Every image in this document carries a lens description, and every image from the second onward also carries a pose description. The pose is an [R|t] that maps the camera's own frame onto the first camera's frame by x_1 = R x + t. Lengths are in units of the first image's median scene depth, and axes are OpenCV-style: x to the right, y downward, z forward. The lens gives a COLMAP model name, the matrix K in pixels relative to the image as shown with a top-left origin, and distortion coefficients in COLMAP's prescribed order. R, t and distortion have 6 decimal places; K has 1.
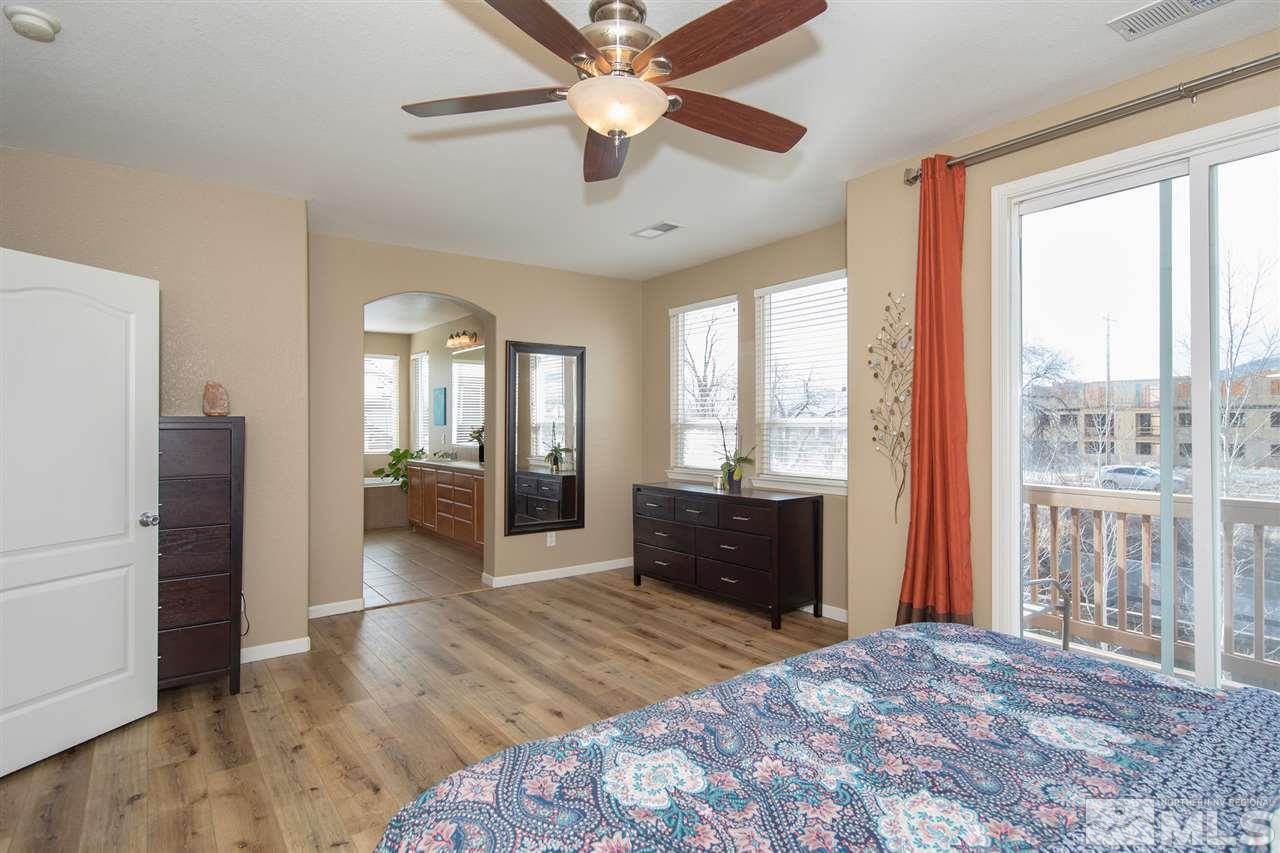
lens RADIAL K [[681.2, 0, 633.3], [0, 681.2, 421.3], [0, 0, 1]] dist [-0.000847, -0.000028]
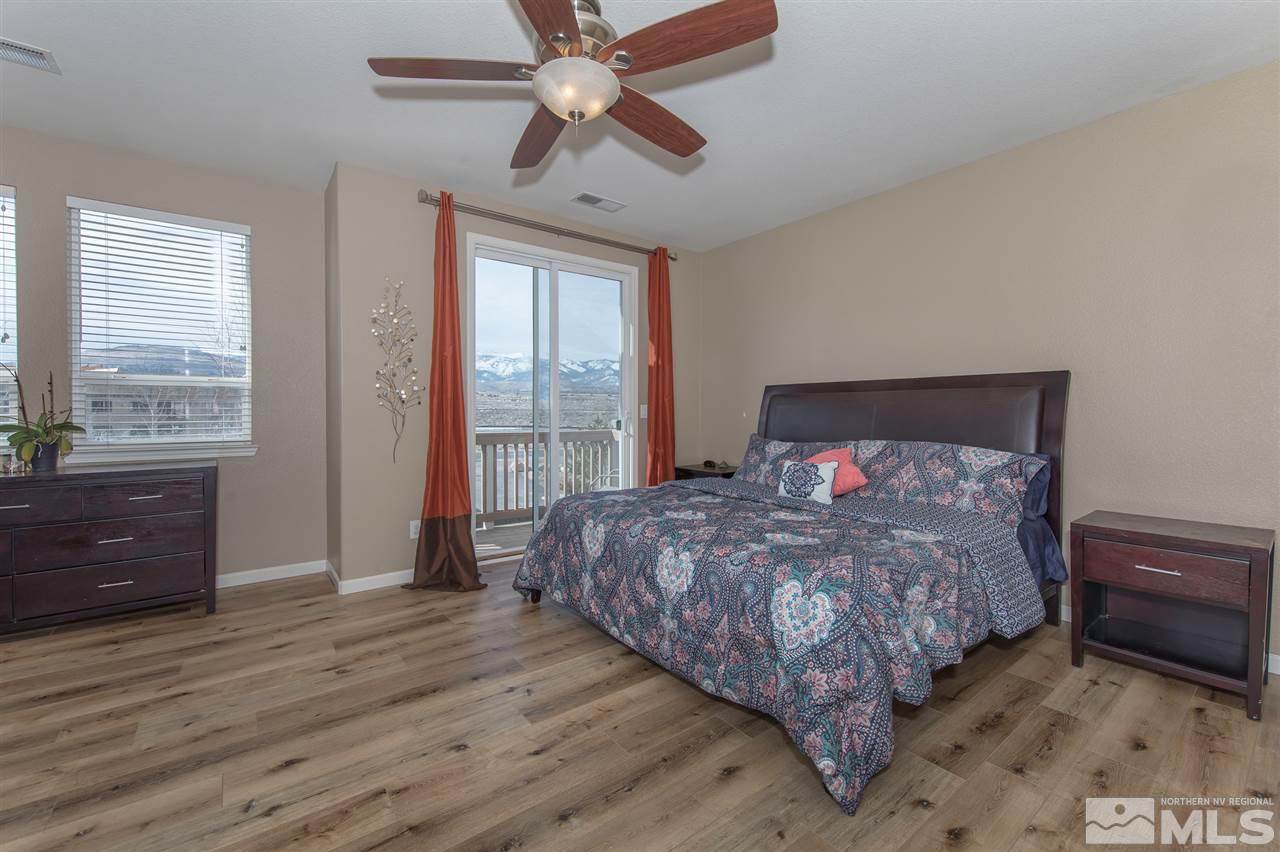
lens RADIAL K [[515.1, 0, 635.9], [0, 515.1, 423.8], [0, 0, 1]] dist [-0.000546, -0.000320]
pose [[-0.030077, -0.019315, 0.999361, -0.533889], [-0.003948, 0.999808, 0.019205, 0.052387], [-0.999540, -0.003368, -0.030148, 0.538840]]
